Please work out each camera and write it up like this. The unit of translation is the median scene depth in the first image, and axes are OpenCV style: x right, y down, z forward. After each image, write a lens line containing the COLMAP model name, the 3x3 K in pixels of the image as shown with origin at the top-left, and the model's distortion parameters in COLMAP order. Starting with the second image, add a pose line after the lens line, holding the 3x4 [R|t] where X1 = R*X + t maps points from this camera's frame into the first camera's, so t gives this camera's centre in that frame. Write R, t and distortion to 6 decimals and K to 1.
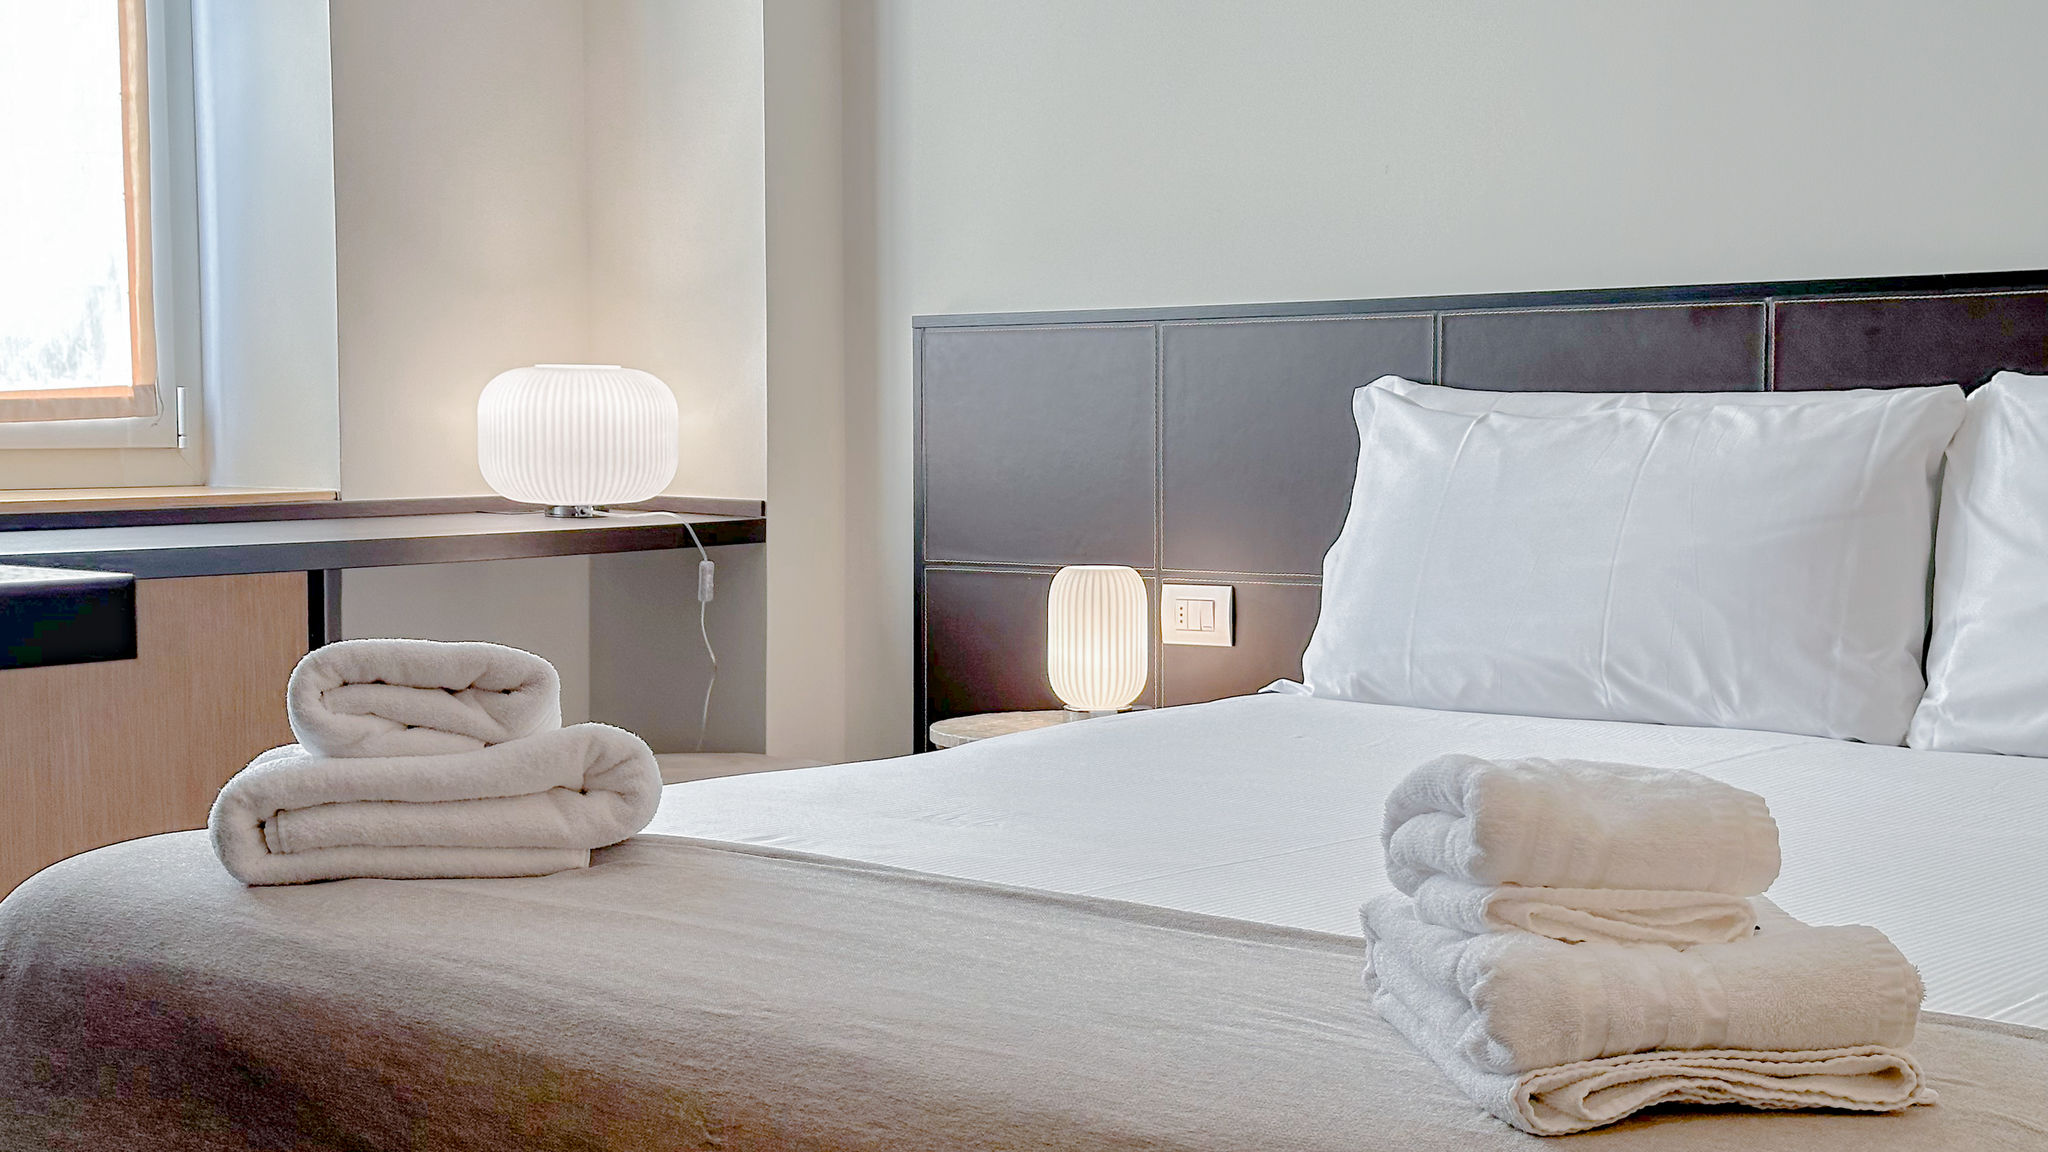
lens RADIAL K [[2931.1, 0, 1009.3], [0, 2931.1, 586.0], [0, 0, 1]] dist [0.062626, 0.000000]
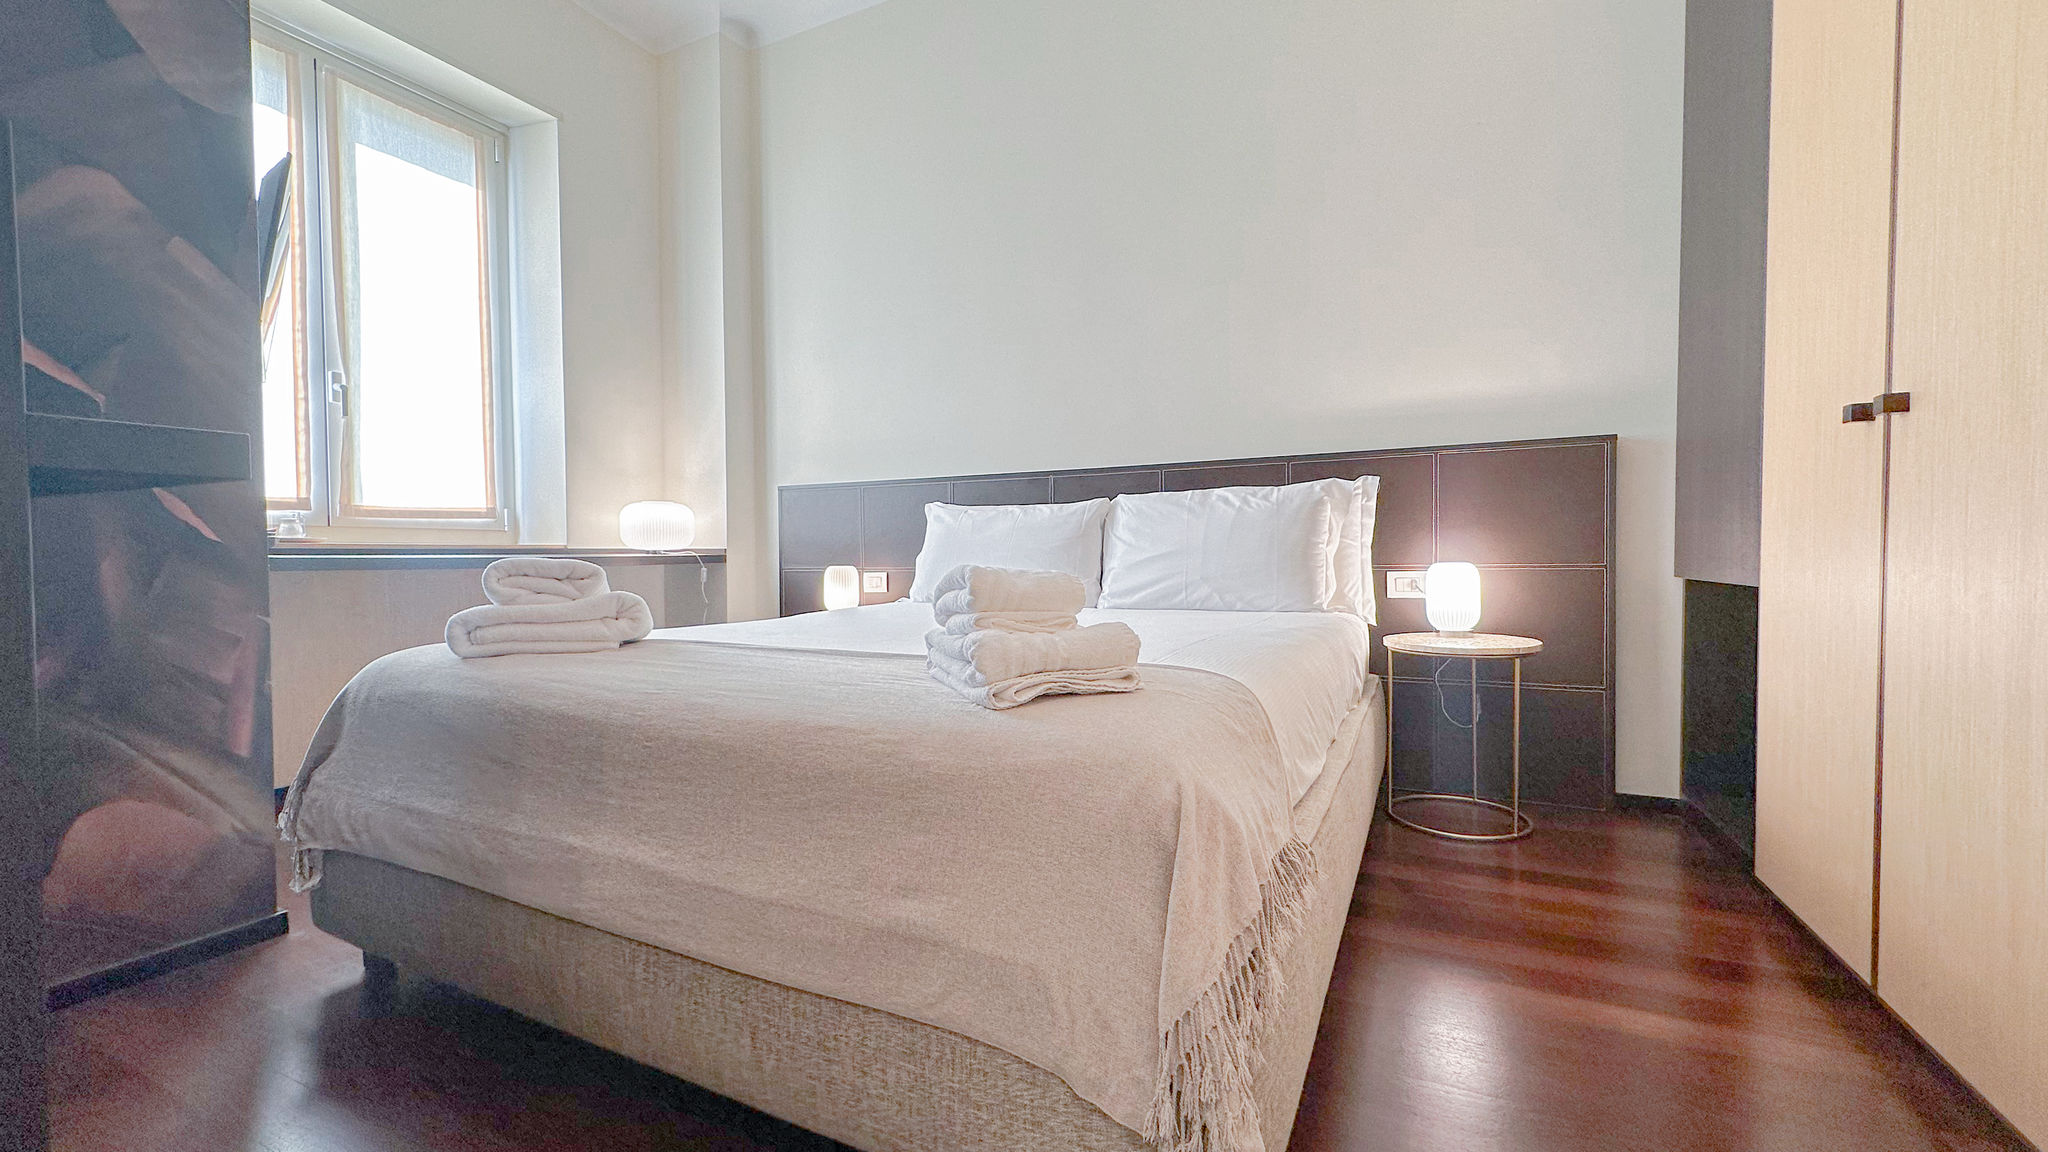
lens RADIAL K [[813.8, 0, 1049.7], [0, 813.8, 560.0], [0, 0, 1]] dist [0.003095, 0.001413]
pose [[0.964585, -0.010192, 0.263576, 0.020918], [0.024059, 0.998488, -0.049435, 0.043987], [-0.262673, 0.054025, 0.963371, 0.151123]]
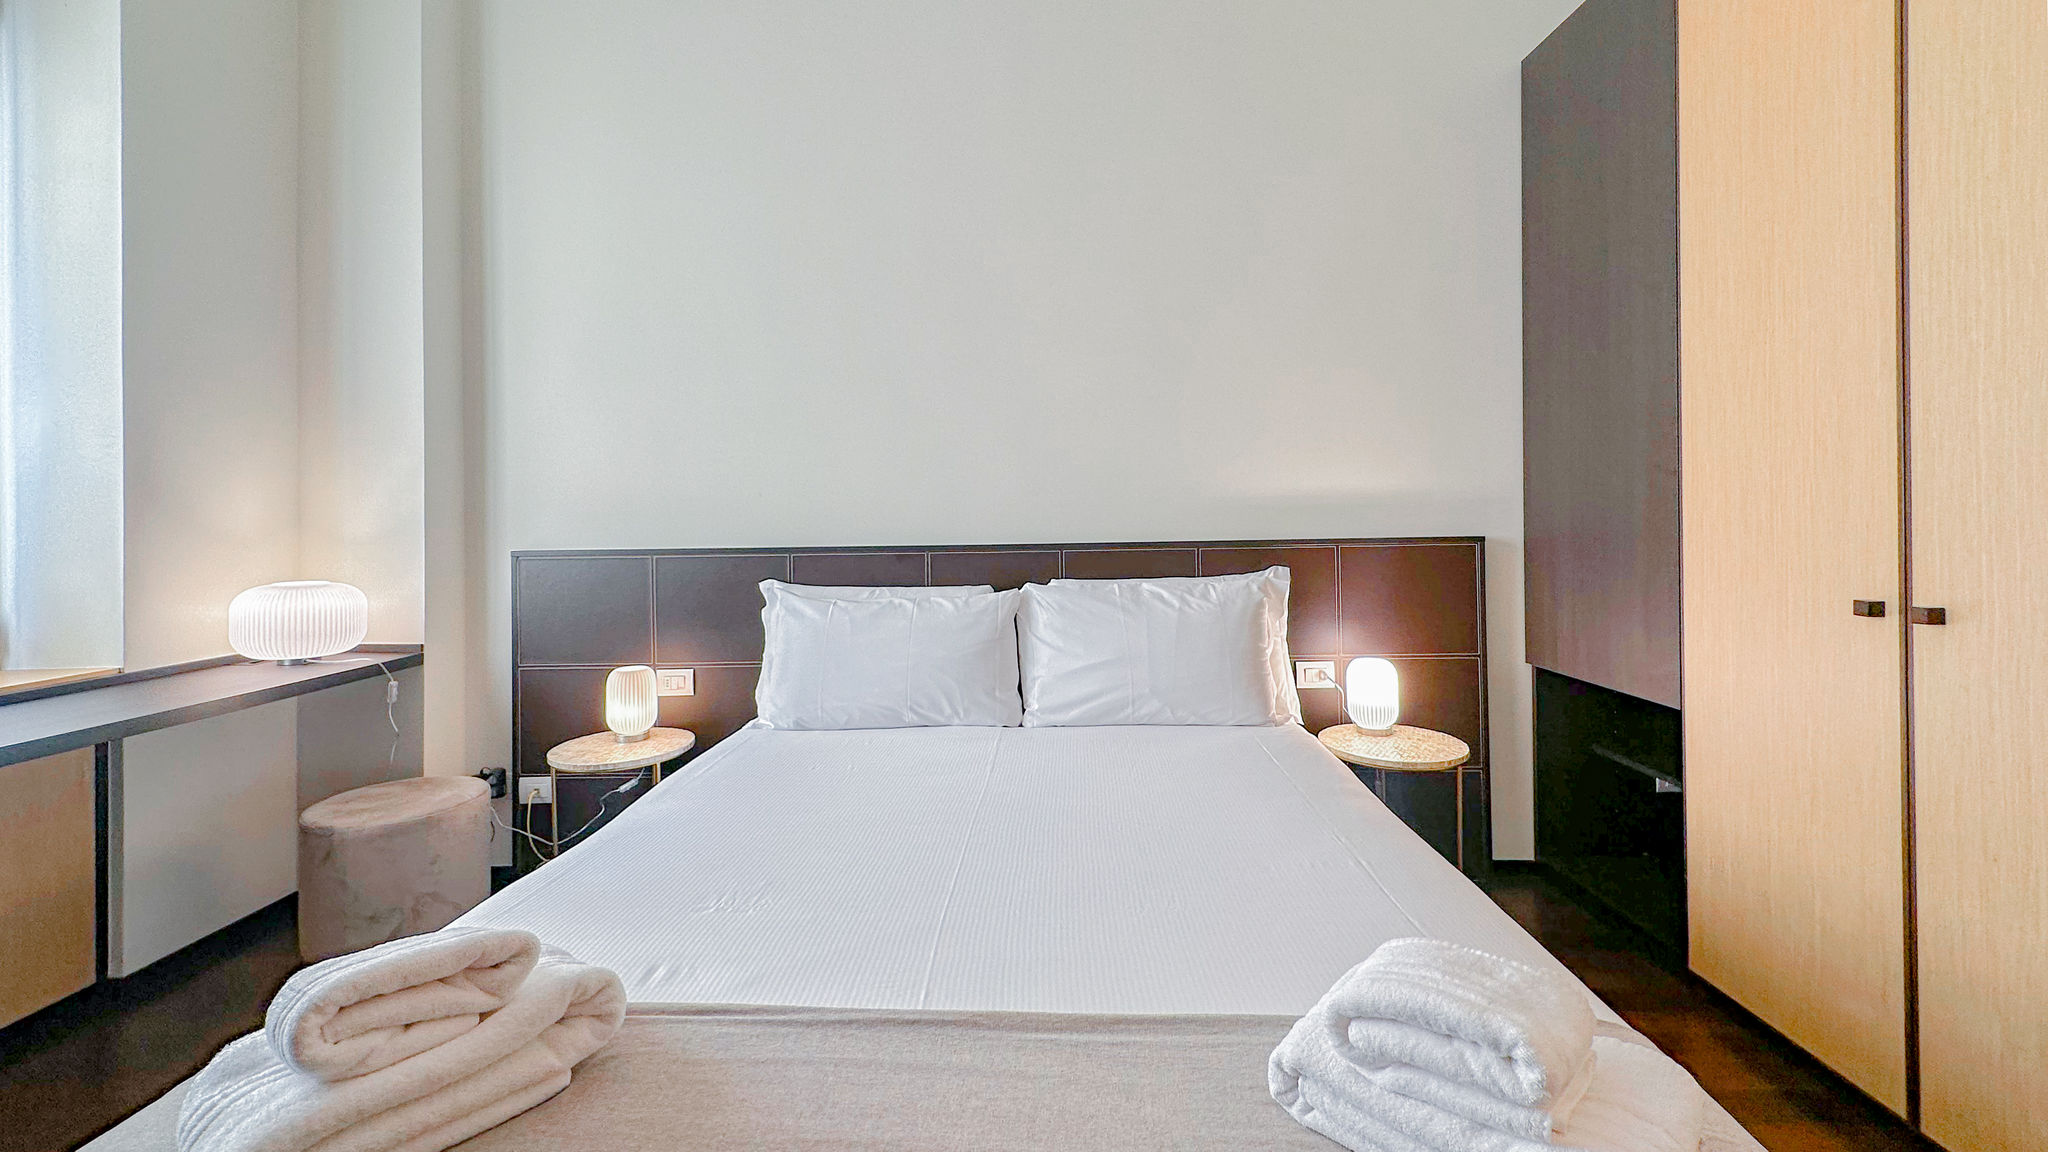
lens RADIAL K [[813.8, 0, 1059.7], [0, 813.8, 499.7], [0, 0, 1]] dist [0.003095, 0.001413]
pose [[0.768303, 0.011403, 0.639985, -0.148088], [0.044611, 0.996456, -0.071311, -0.095012], [-0.638530, 0.083339, 0.765071, 0.369462]]
